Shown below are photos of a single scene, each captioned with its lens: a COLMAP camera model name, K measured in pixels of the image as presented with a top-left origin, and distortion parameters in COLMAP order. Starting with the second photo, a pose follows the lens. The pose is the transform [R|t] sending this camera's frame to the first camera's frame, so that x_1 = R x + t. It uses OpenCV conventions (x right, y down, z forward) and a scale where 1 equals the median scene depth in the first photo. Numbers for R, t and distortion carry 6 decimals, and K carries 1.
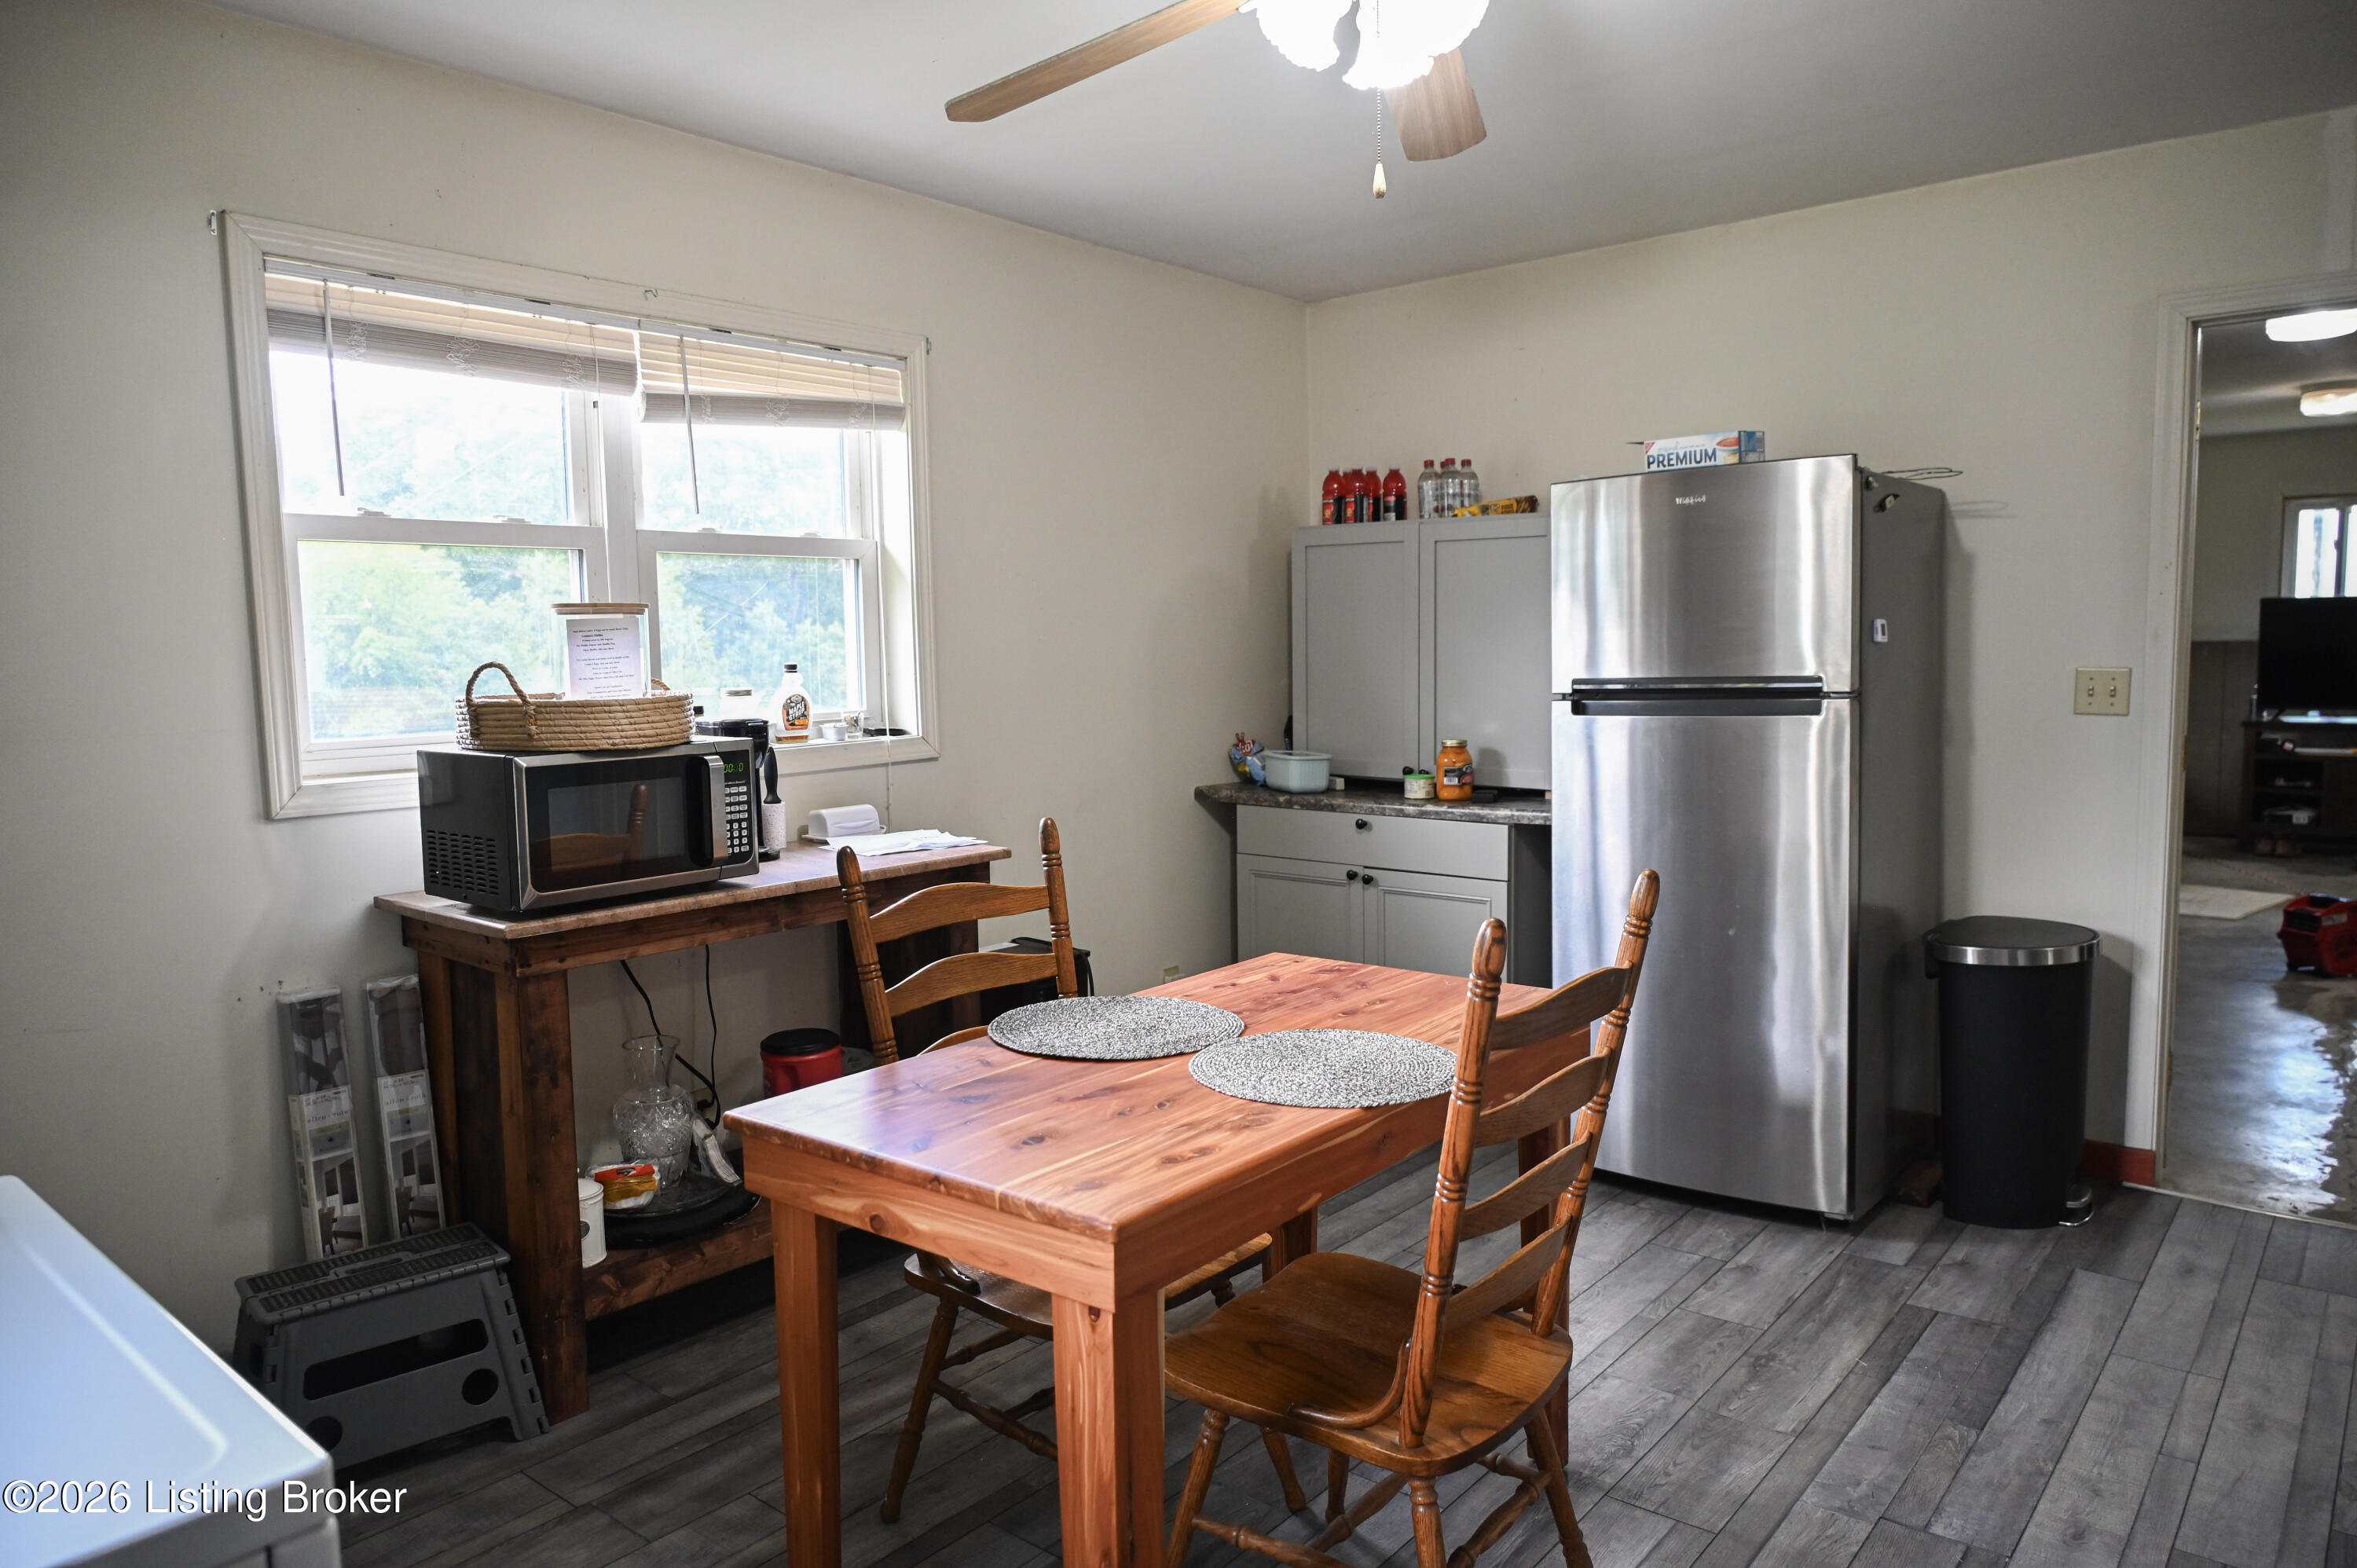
lens RADIAL K [[1530.9, 0, 1172.7], [0, 1530.9, 782.4], [0, 0, 1]] dist [-0.010546, 0.002540]
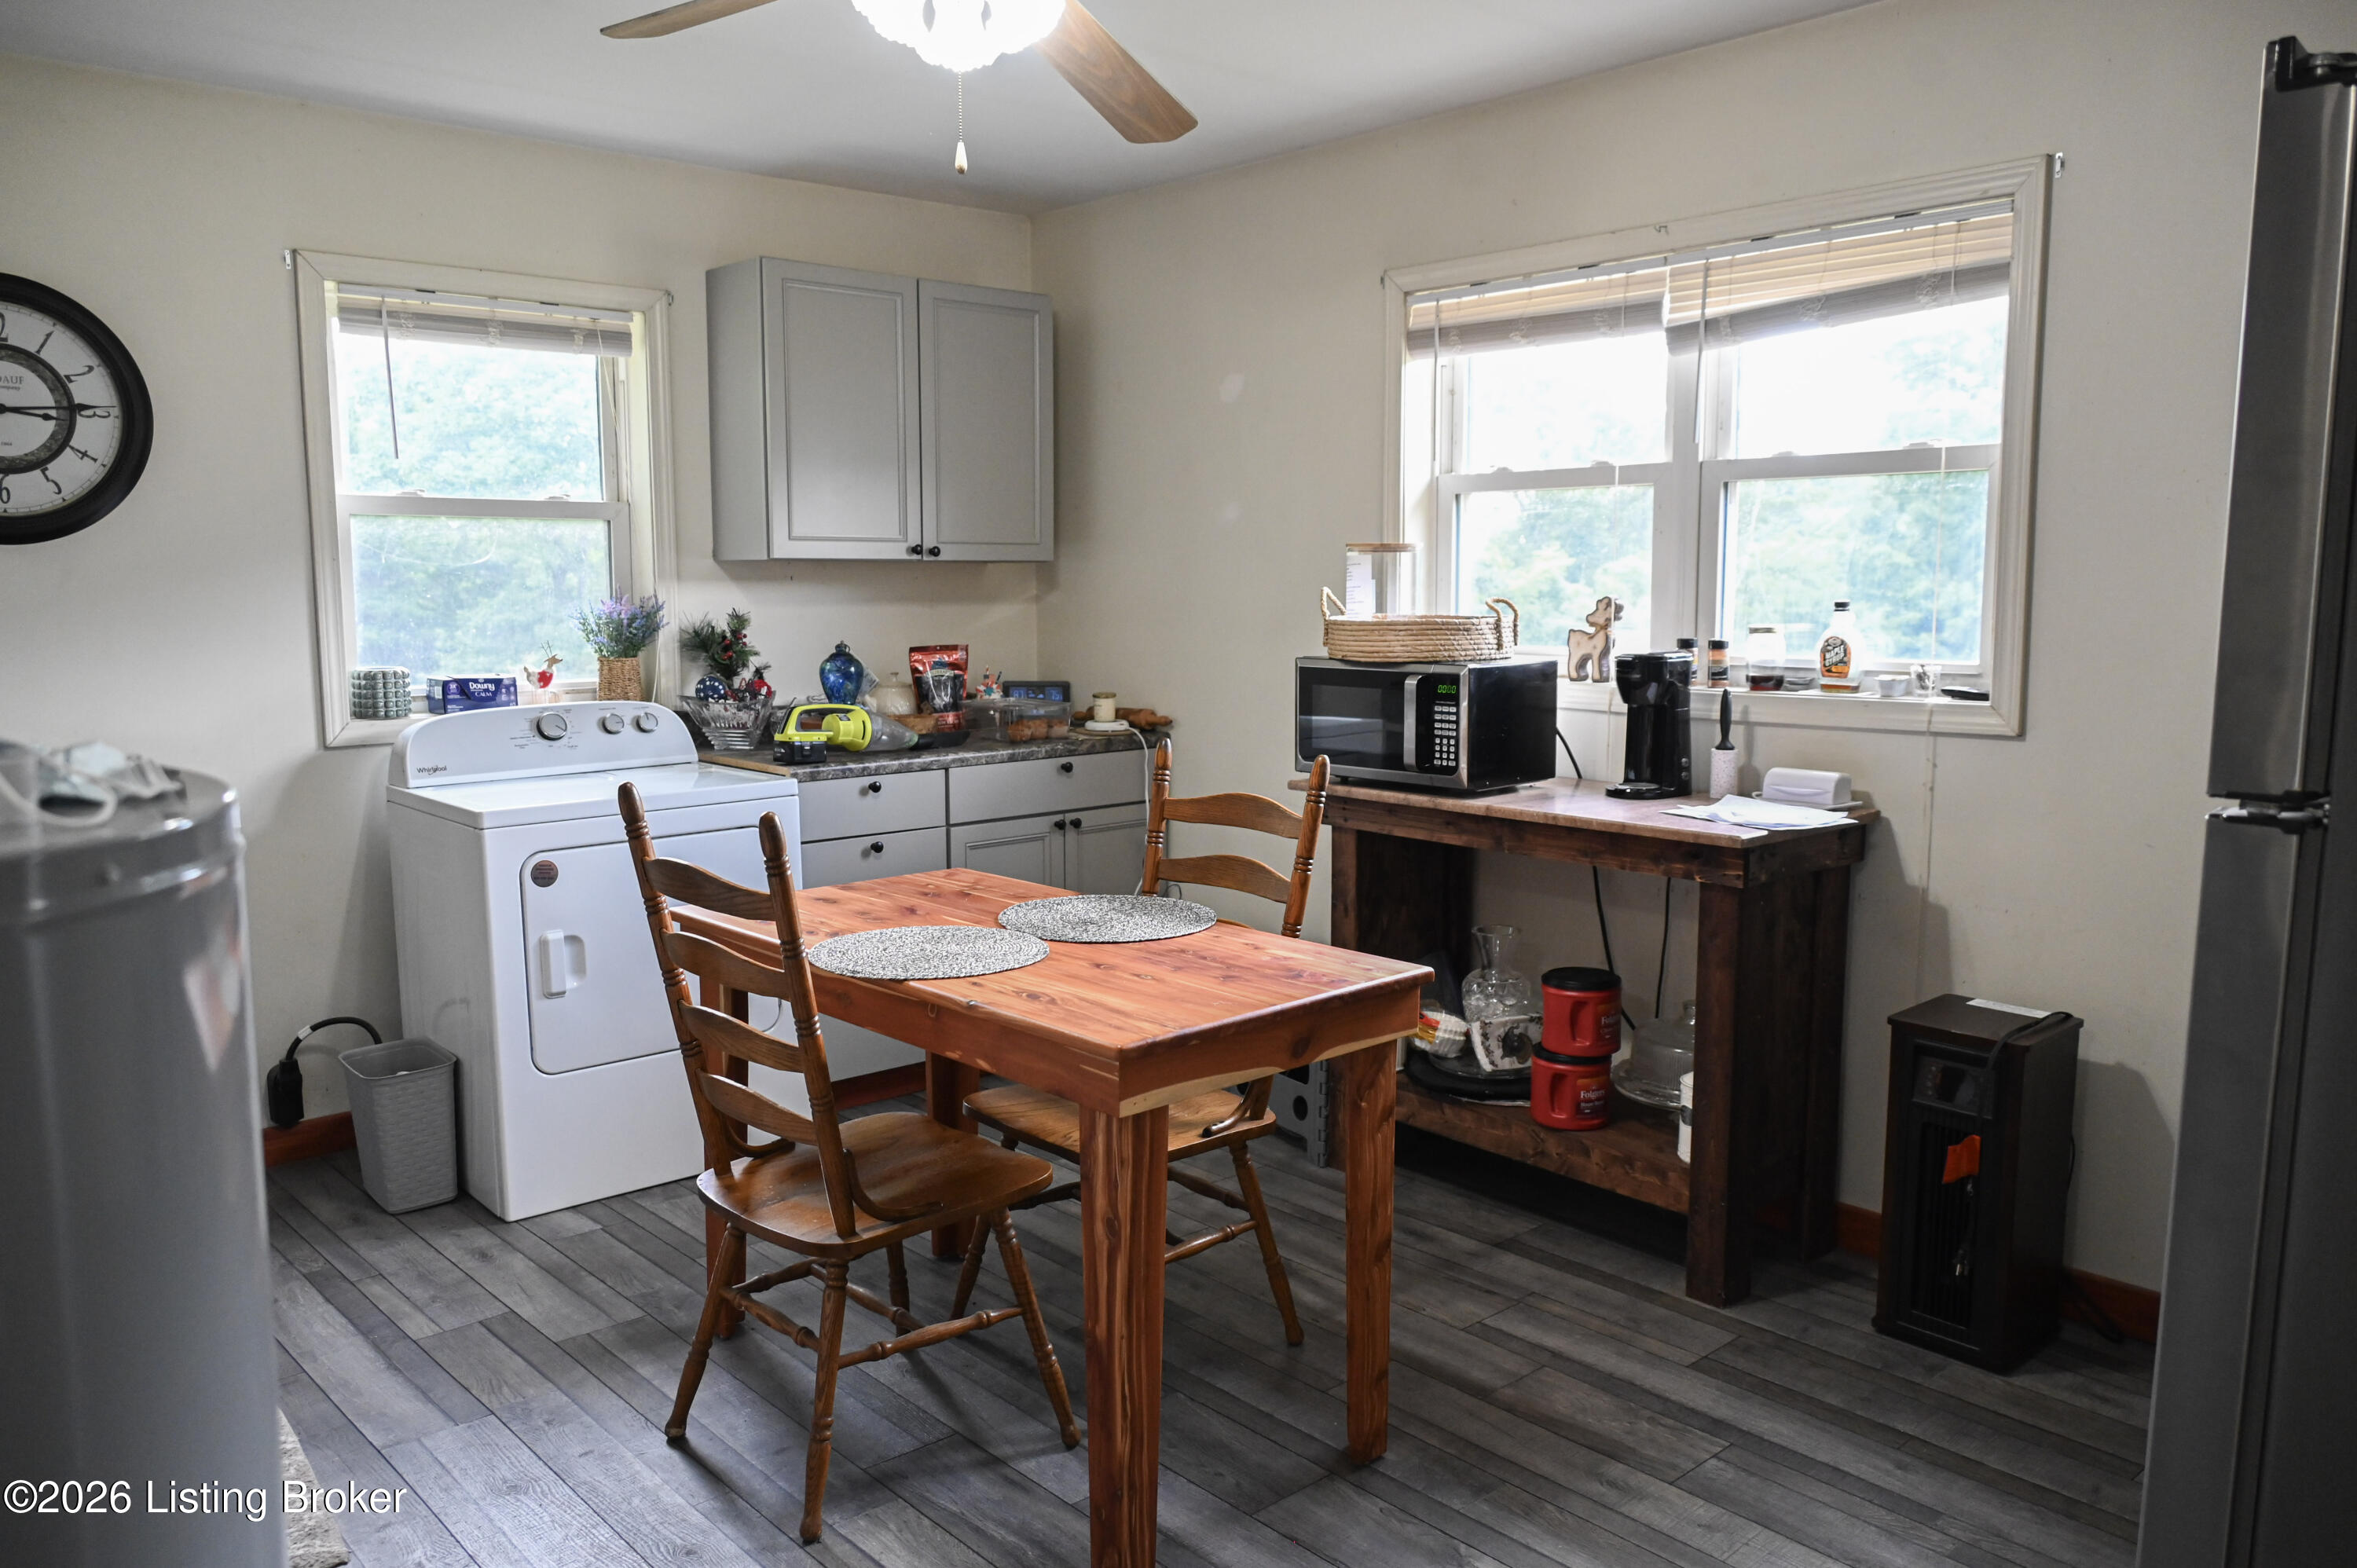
lens RADIAL K [[1683.3, 0, 1181.1], [0, 1683.3, 786.2], [0, 0, 1]] dist [-0.001431, 0.000220]
pose [[-0.133992, 0.138171, -0.981303, 0.826464], [-0.090487, 0.984390, 0.150961, -0.093281], [0.986843, 0.109023, -0.119398, 0.836555]]
